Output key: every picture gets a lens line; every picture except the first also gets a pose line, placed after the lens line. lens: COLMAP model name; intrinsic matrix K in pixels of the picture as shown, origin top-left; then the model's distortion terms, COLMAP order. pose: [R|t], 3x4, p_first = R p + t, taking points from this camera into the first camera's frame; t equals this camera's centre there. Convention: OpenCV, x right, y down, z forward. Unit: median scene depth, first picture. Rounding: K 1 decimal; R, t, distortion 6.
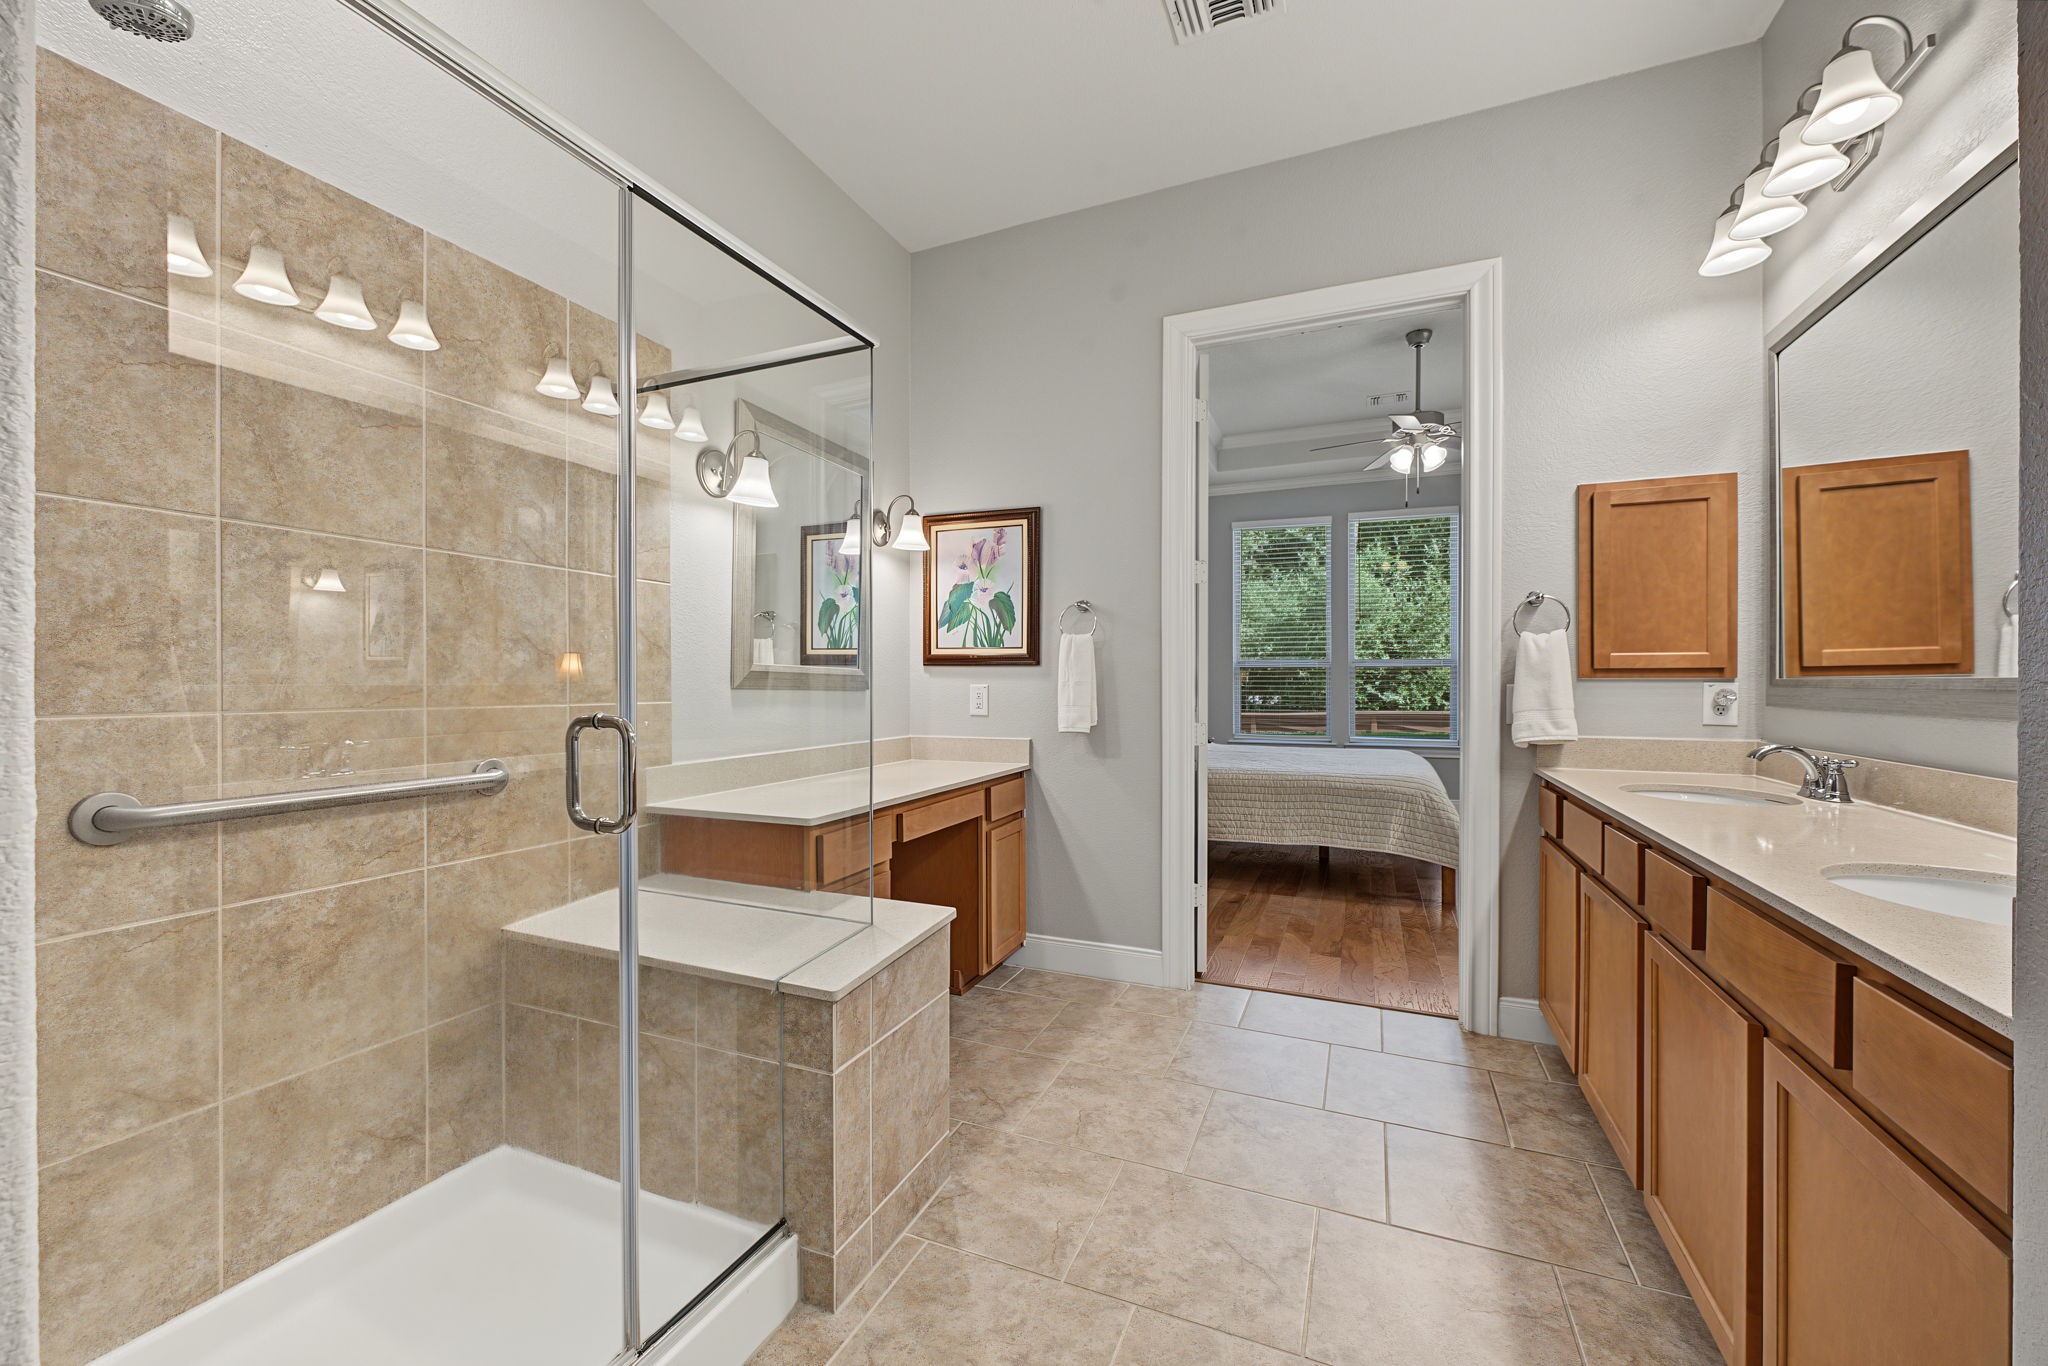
lens RADIAL K [[816.3, 0, 1014.2], [0, 816.3, 684.2], [0, 0, 1]] dist [0.000710, -0.000080]
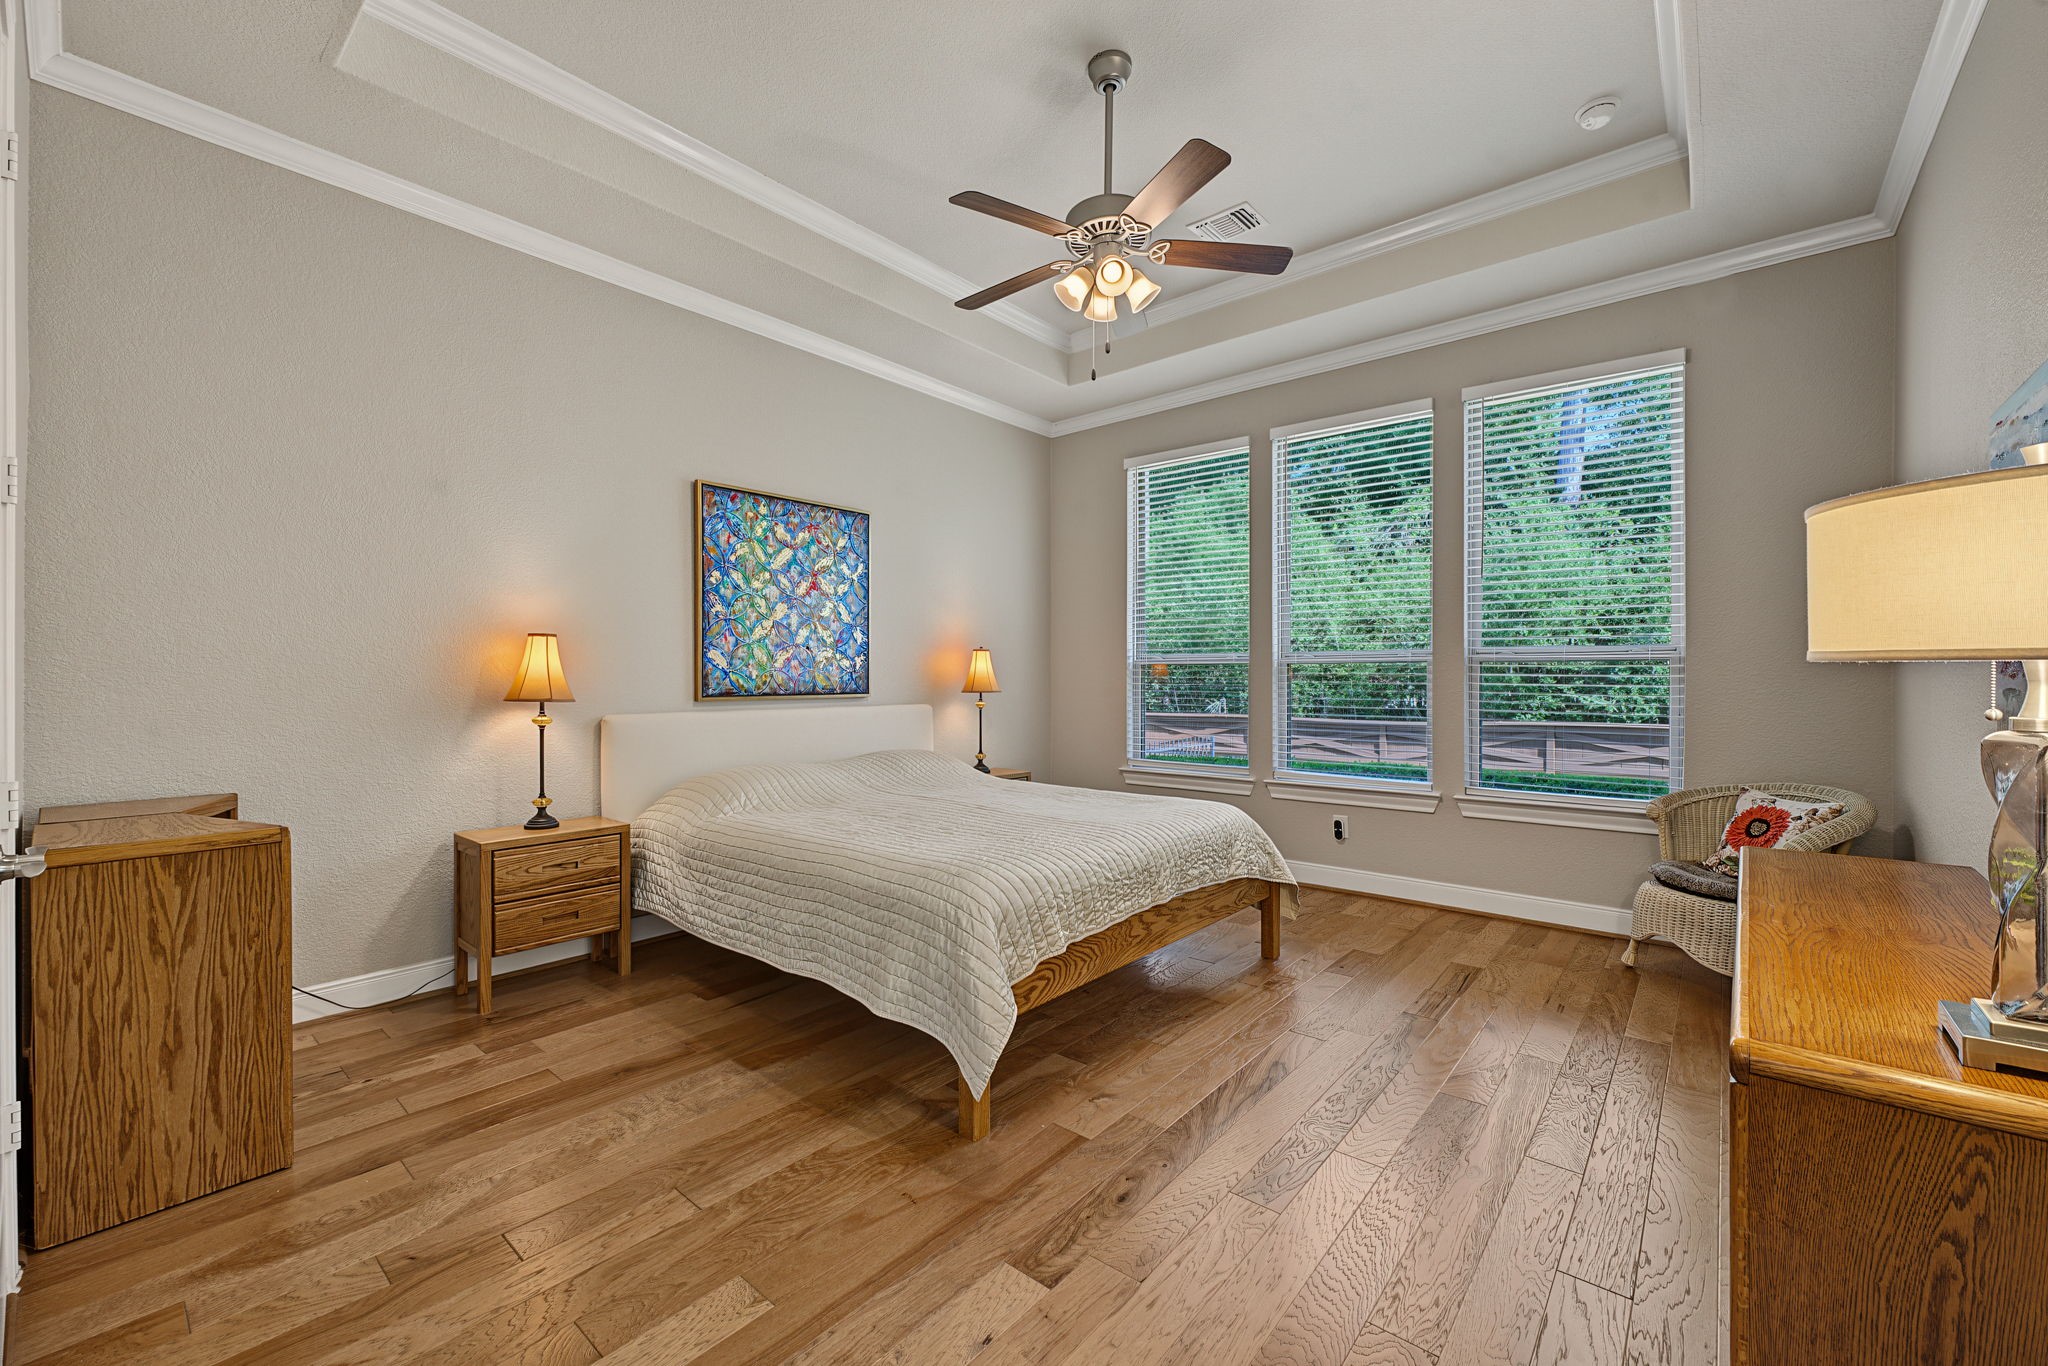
lens RADIAL K [[816.3, 0, 1029.7], [0, 816.3, 675.6], [0, 0, 1]] dist [0.000710, -0.000080]
pose [[0.954055, 0.004635, -0.299595, 1.596059], [-0.005530, 0.999982, -0.002140, -0.030662], [0.299580, 0.003698, 0.954064, 1.182453]]
